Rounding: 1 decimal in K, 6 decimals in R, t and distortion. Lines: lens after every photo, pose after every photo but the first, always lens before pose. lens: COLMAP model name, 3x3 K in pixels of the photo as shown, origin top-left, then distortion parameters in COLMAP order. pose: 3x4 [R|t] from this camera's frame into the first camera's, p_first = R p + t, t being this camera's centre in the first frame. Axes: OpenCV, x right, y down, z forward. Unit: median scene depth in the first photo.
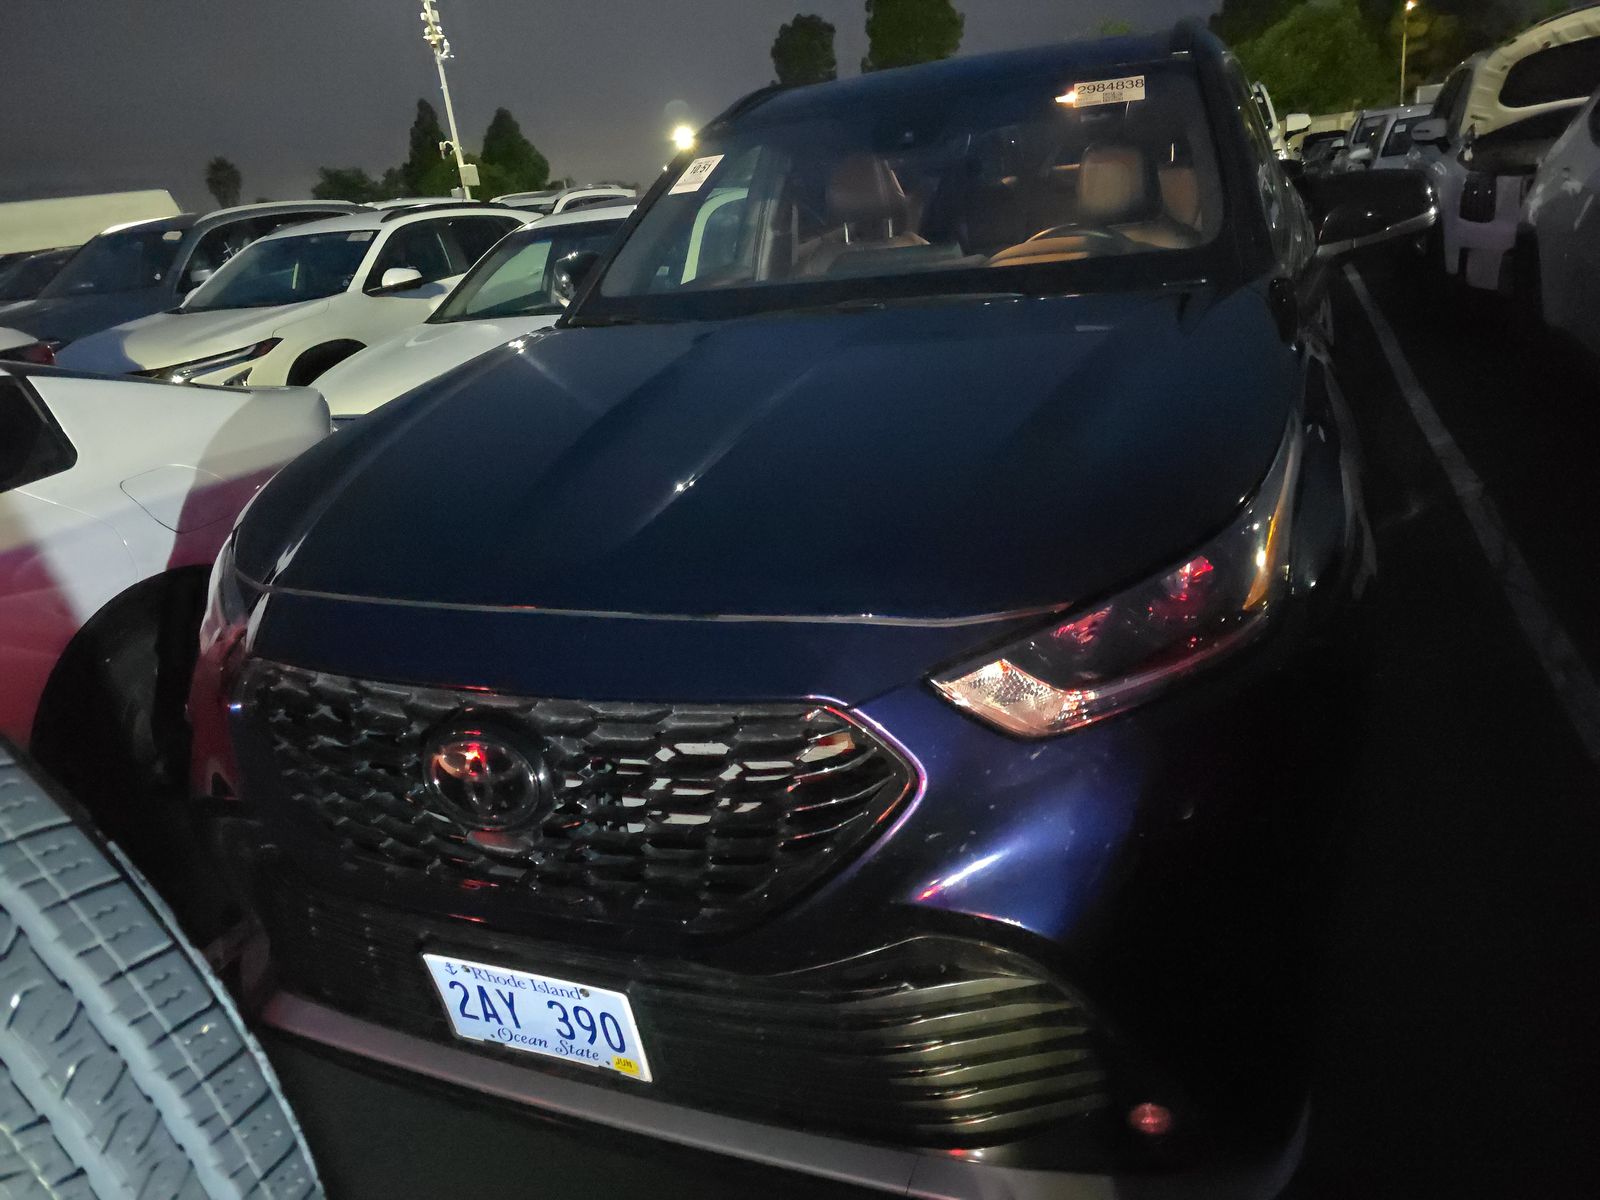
lens RADIAL K [[1081.4, 0, 799.6], [0, 1081.4, 599.6], [0, 0, 1]] dist [0.027831, -0.016020]
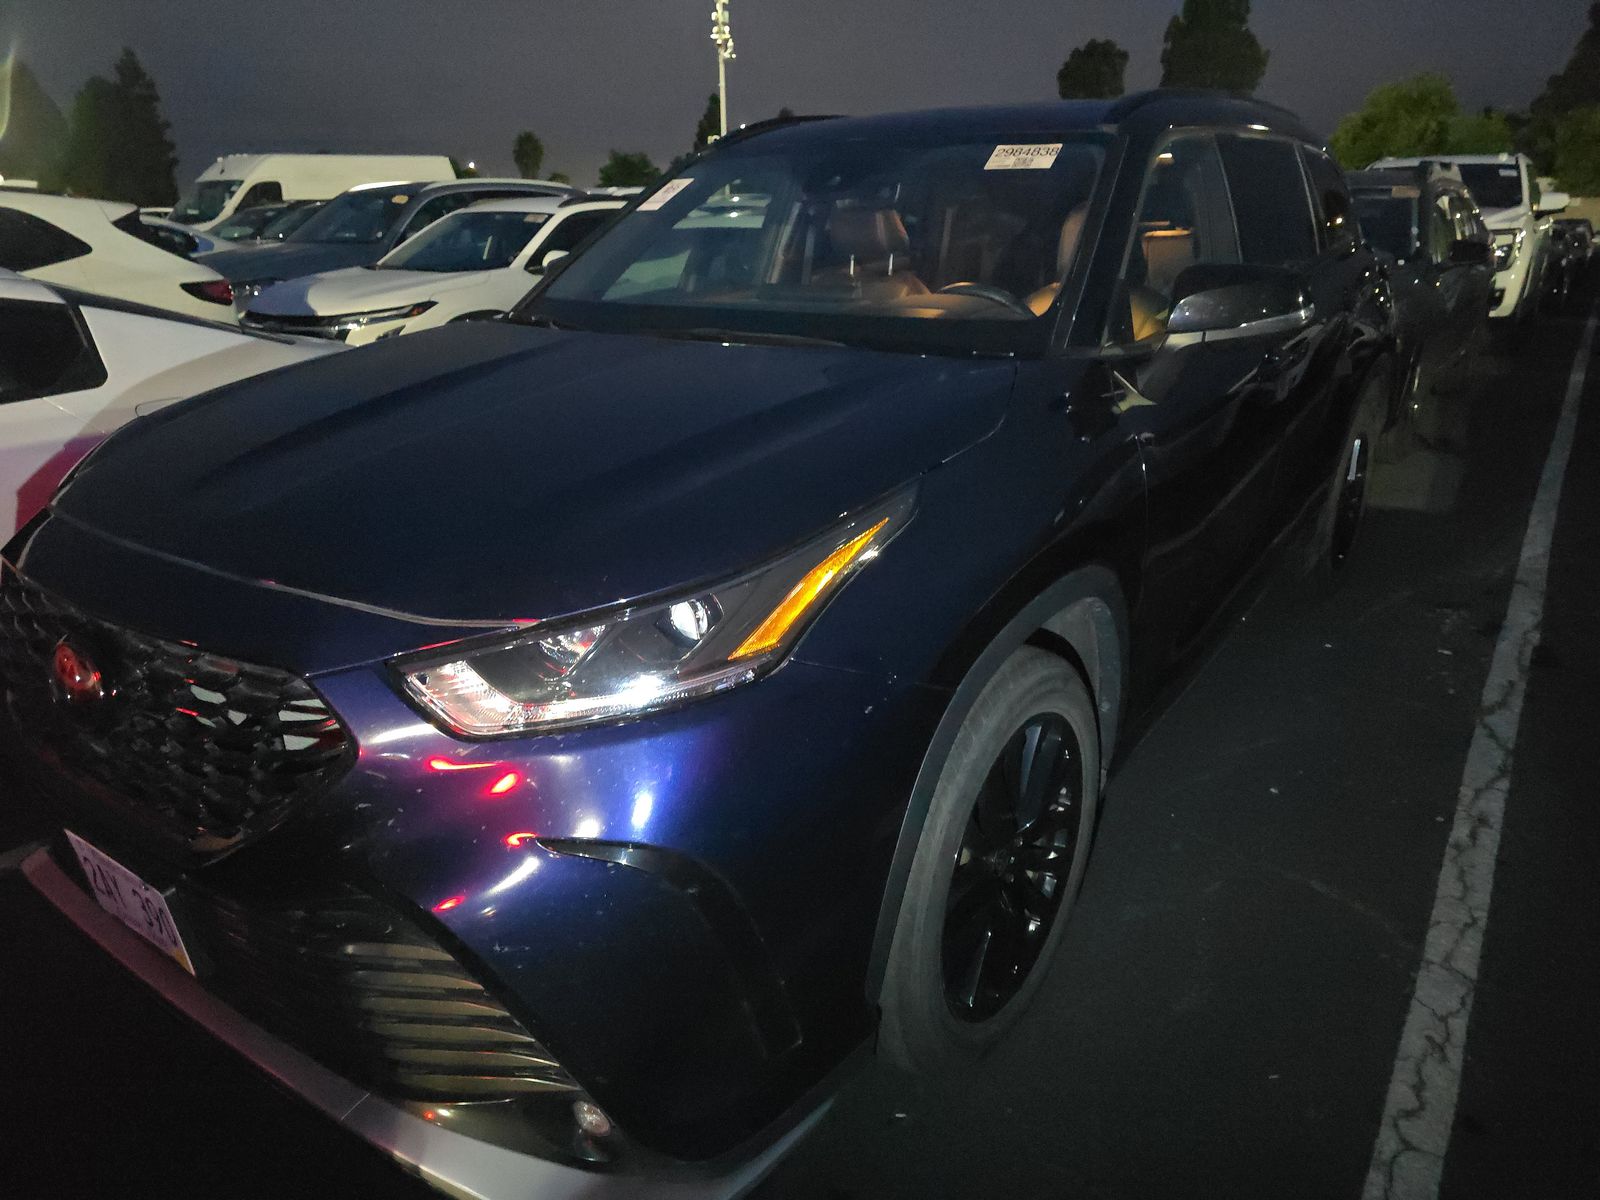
lens RADIAL K [[1081.4, 0, 801.6], [0, 1081.4, 602.4], [0, 0, 1]] dist [0.027831, -0.016020]
pose [[0.968093, 0.170775, -0.183391, 0.111492], [-0.172164, 0.985032, 0.008437, -0.011538], [0.182087, 0.023406, 0.983004, -0.004004]]
